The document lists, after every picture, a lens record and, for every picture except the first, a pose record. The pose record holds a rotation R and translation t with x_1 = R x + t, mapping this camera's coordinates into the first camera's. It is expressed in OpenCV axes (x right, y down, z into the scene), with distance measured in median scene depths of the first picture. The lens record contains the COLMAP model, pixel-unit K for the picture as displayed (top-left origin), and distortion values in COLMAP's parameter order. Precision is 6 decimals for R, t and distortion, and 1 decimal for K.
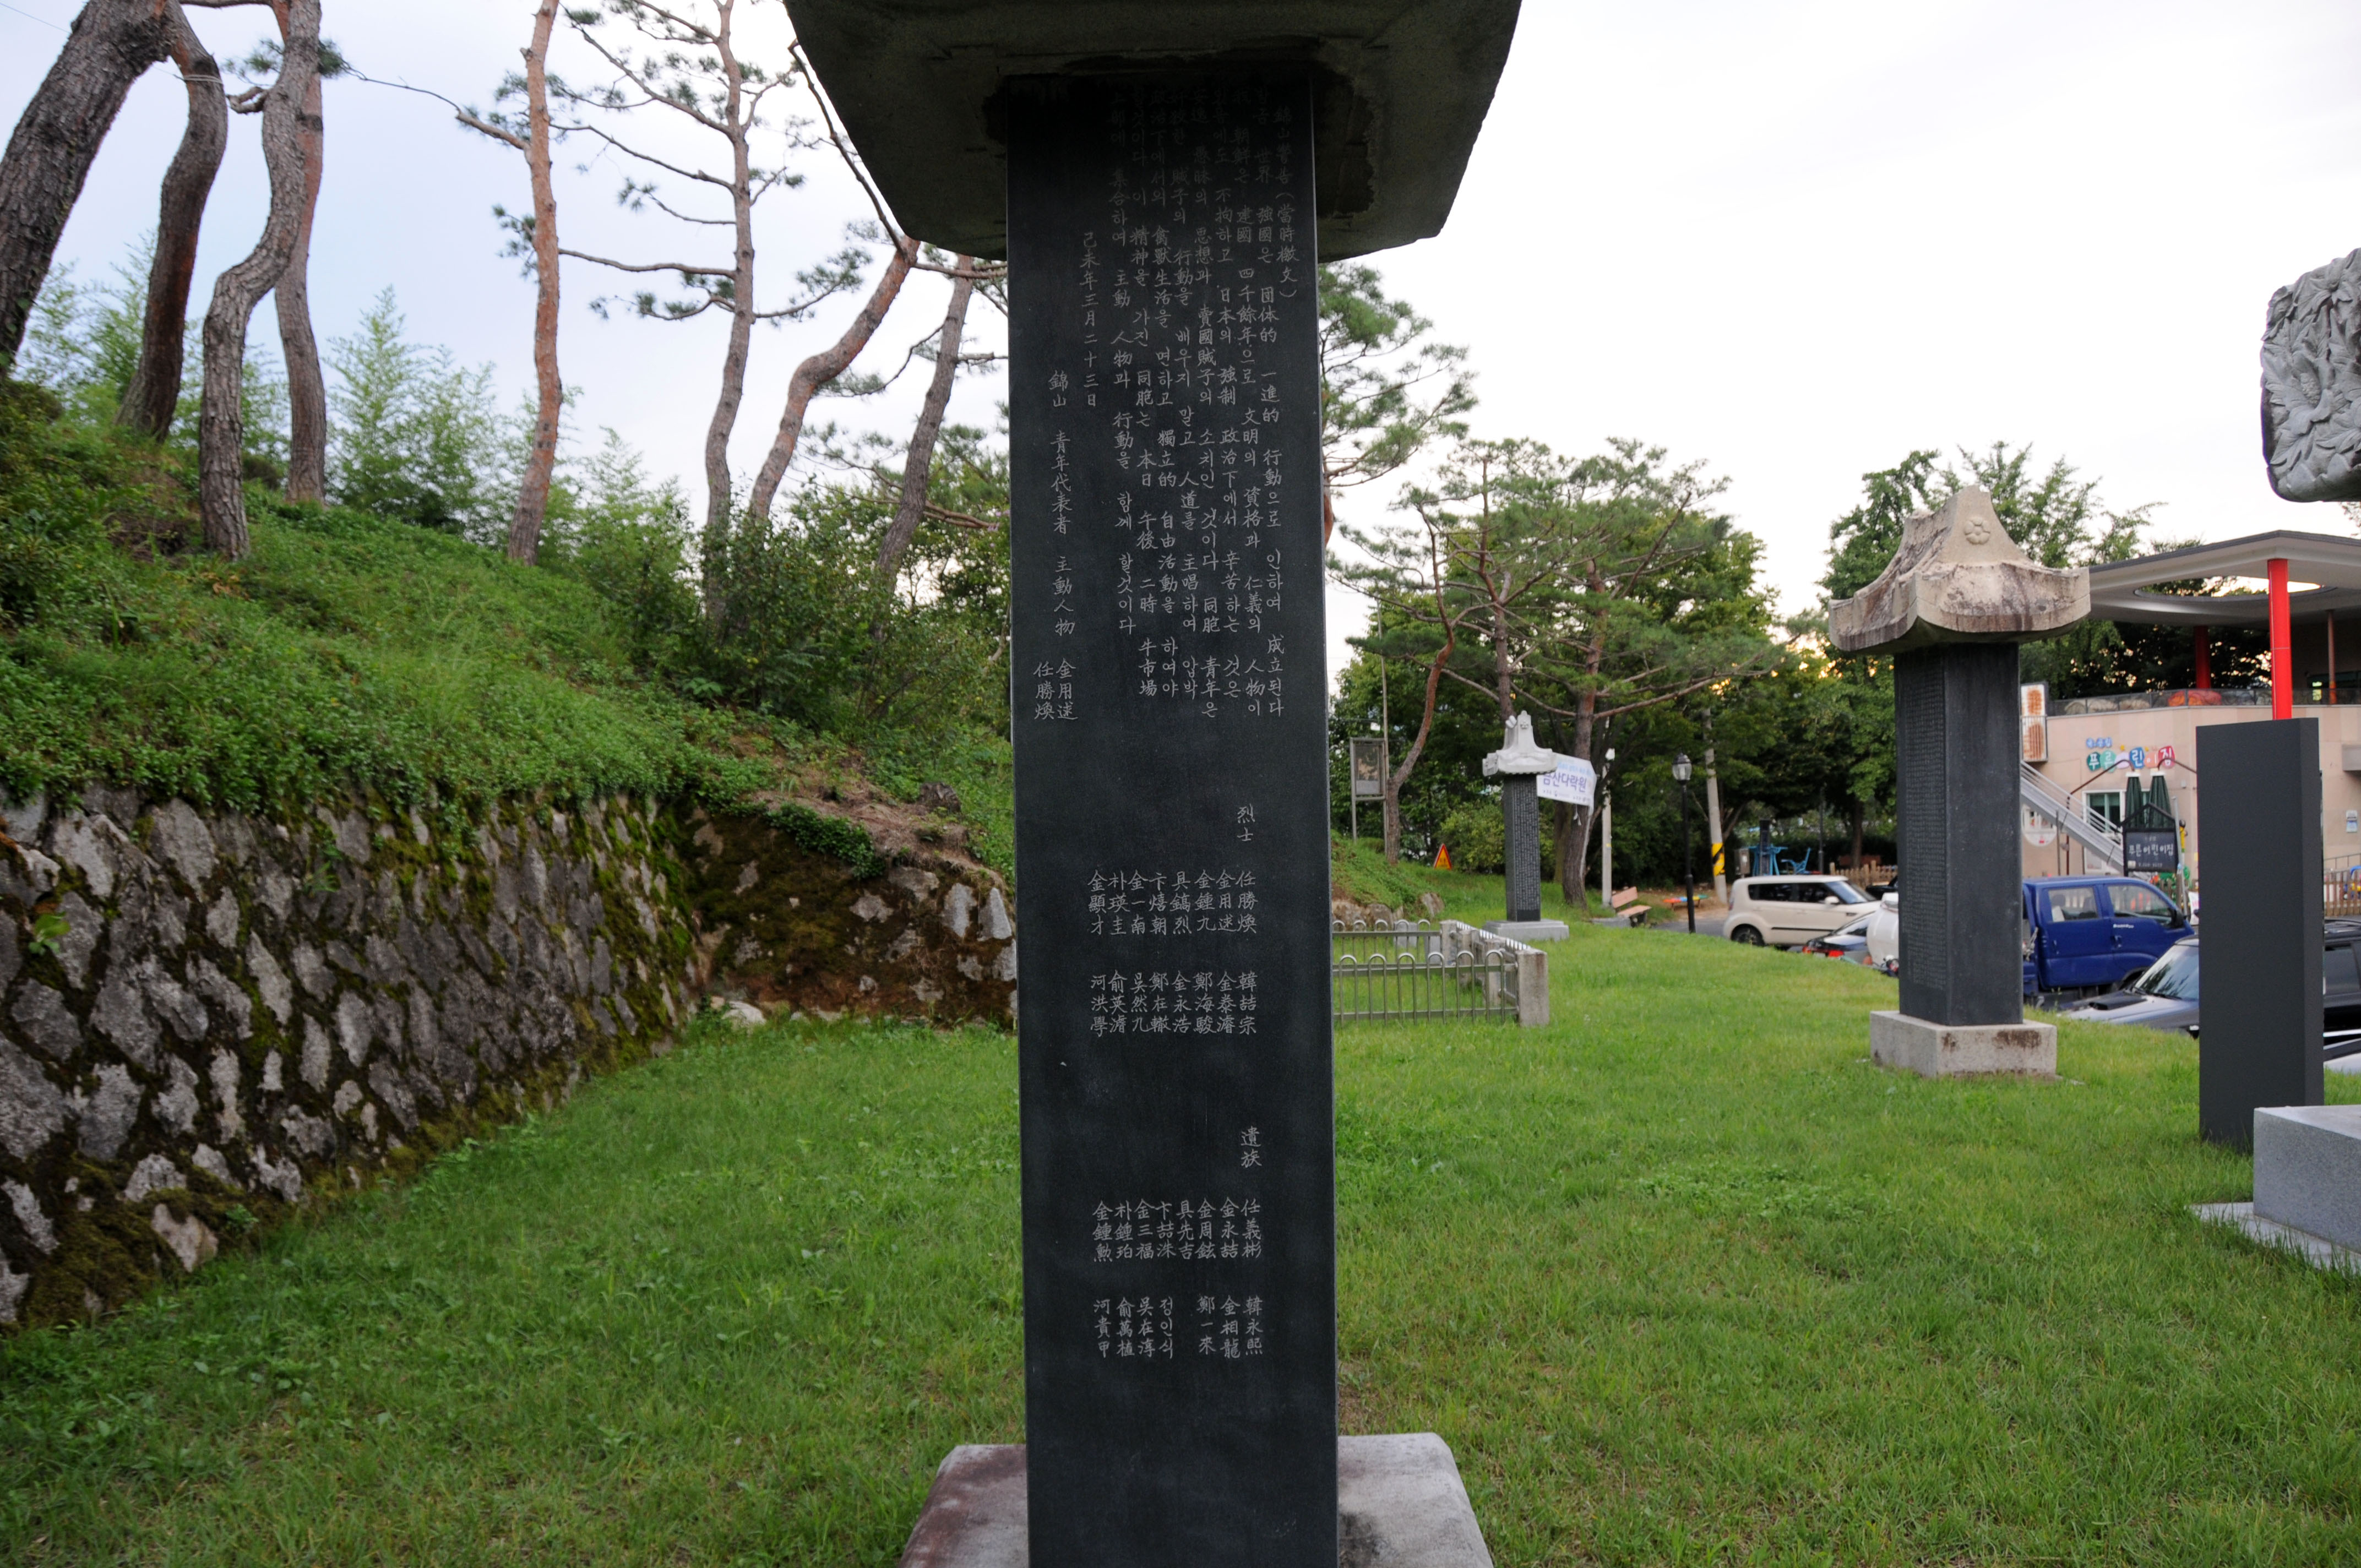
lens RADIAL K [[1838.3, 0, 1166.6], [0, 1838.3, 847.6], [0, 0, 1]] dist [-0.156646, 0.115372]
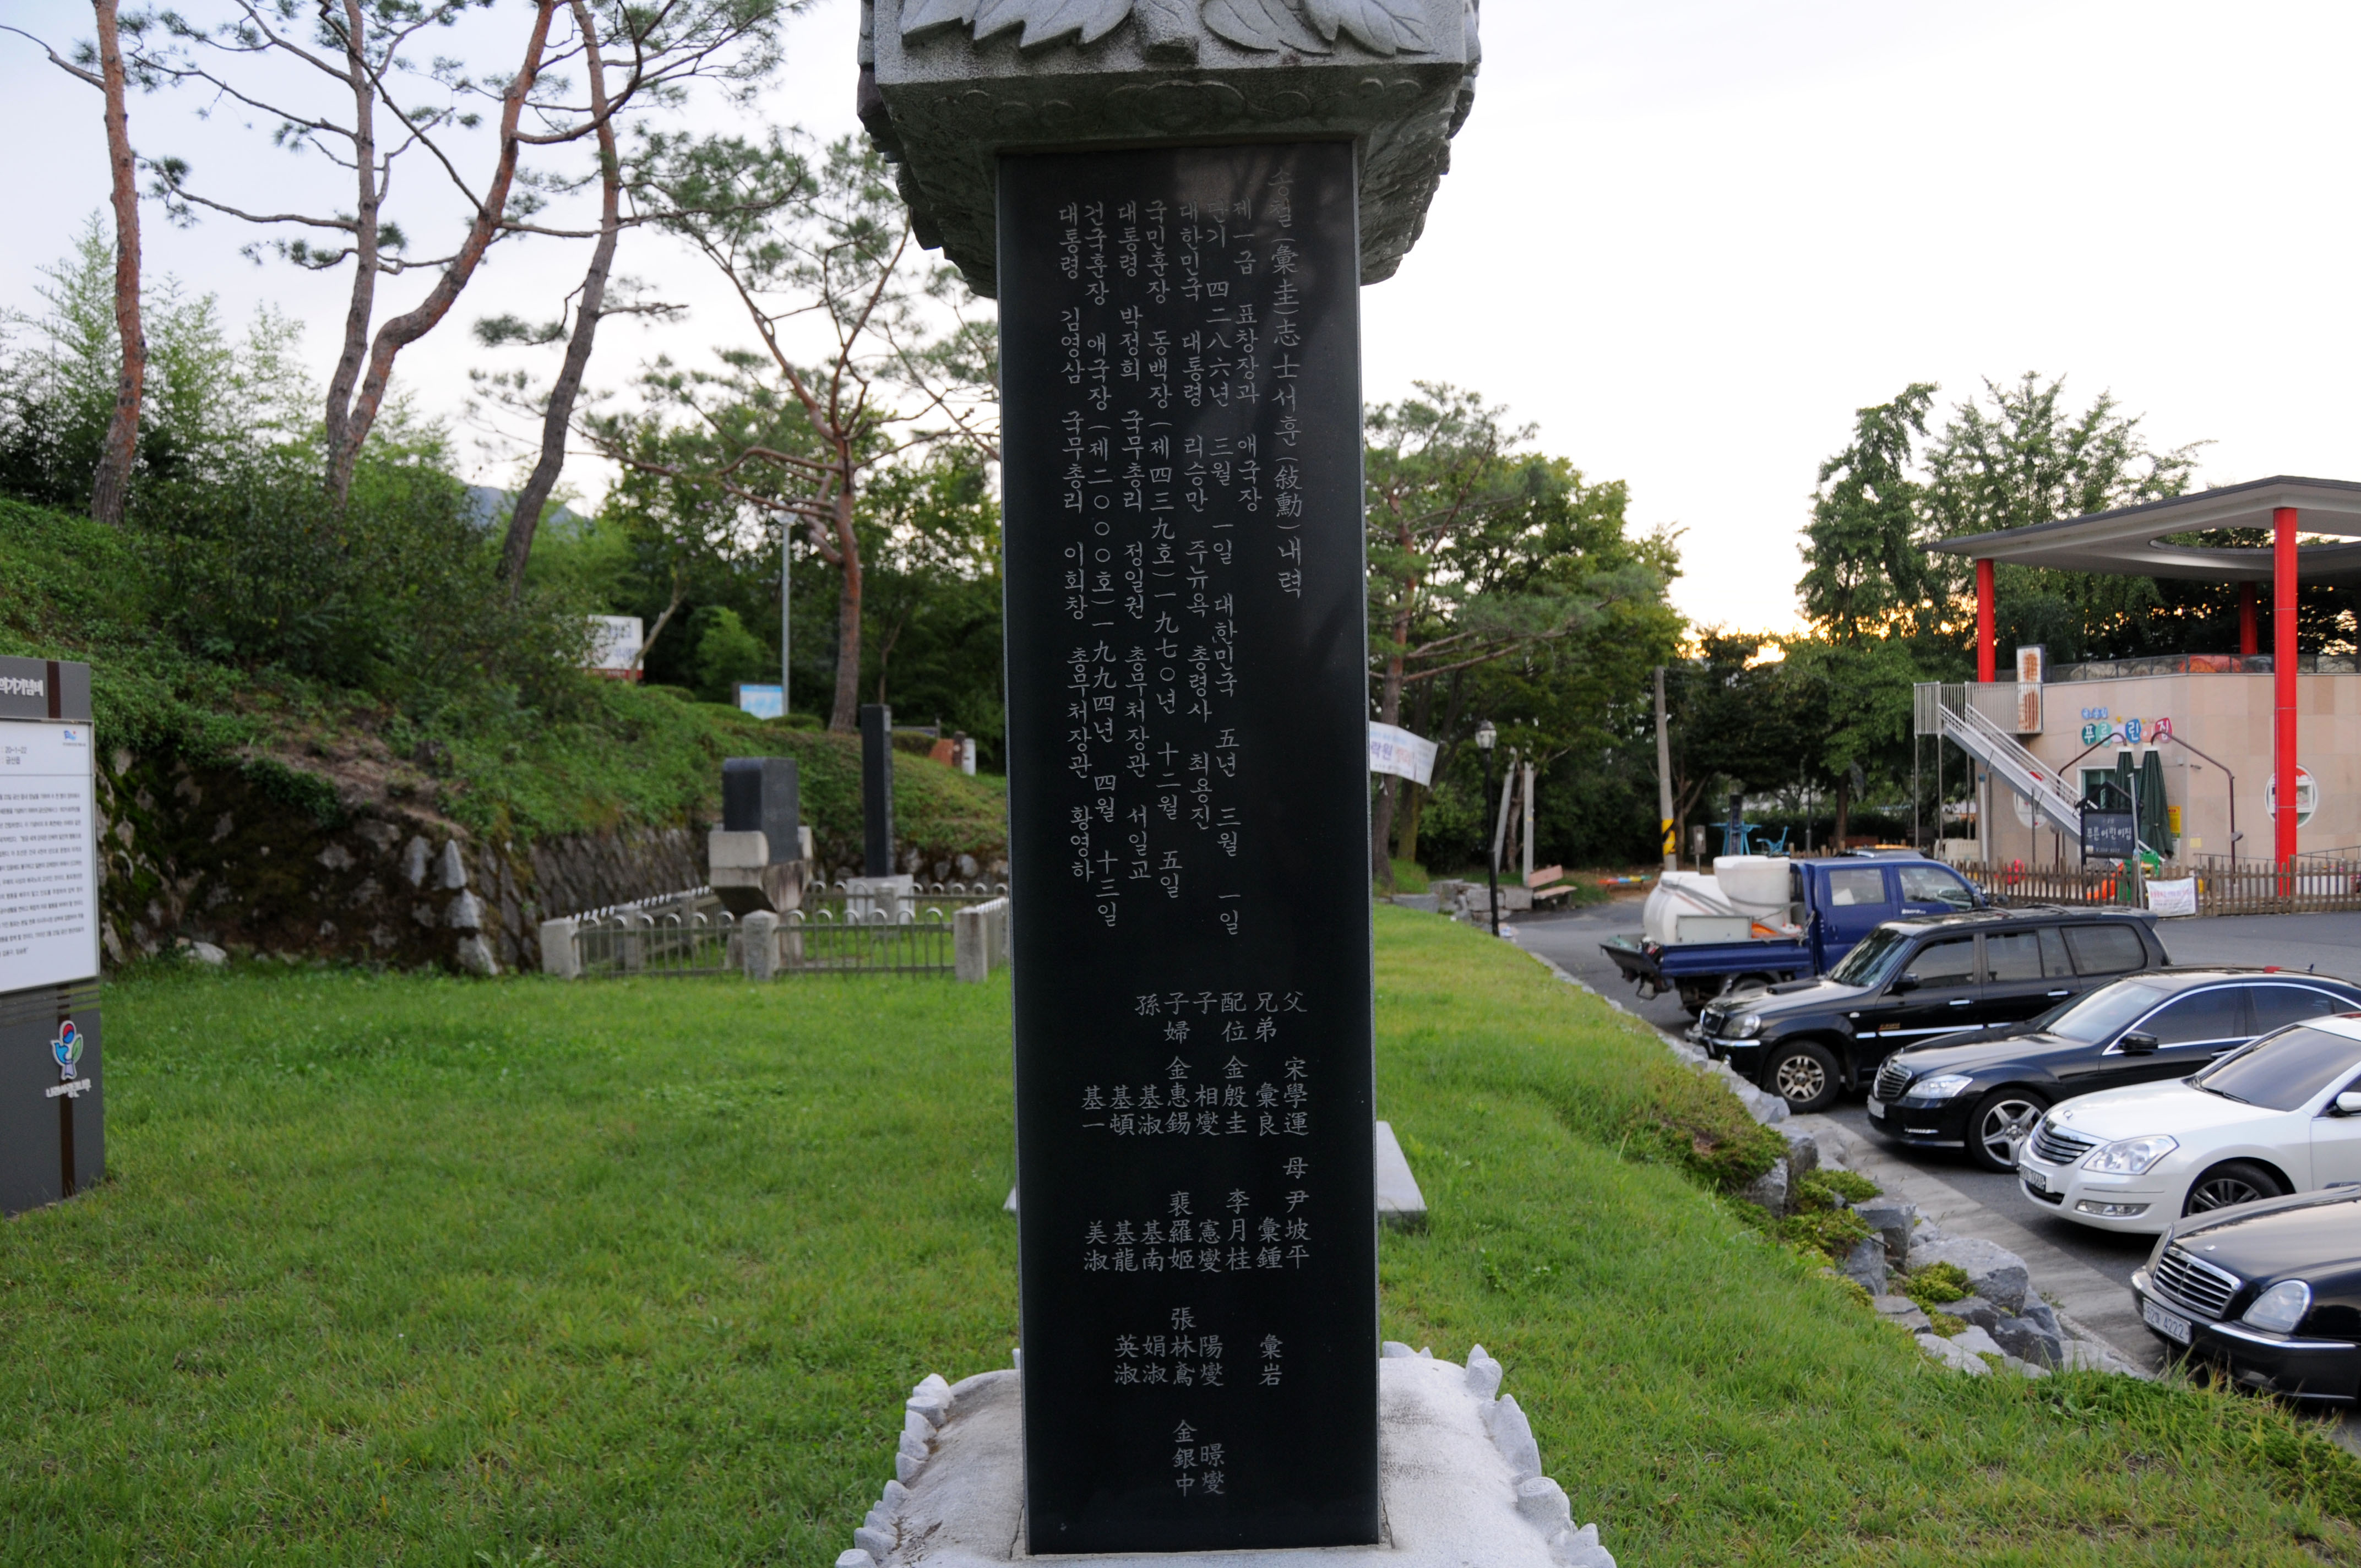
lens RADIAL K [[2087.1, 0, 1180.2], [0, 2087.1, 852.0], [0, 0, 1]] dist [-0.108832, 0.154615]
pose [[0.999261, 0.016486, -0.034716, 0.237299], [-0.015908, 0.999731, 0.016852, 0.001193], [0.034984, -0.016287, 0.999255, -0.114448]]
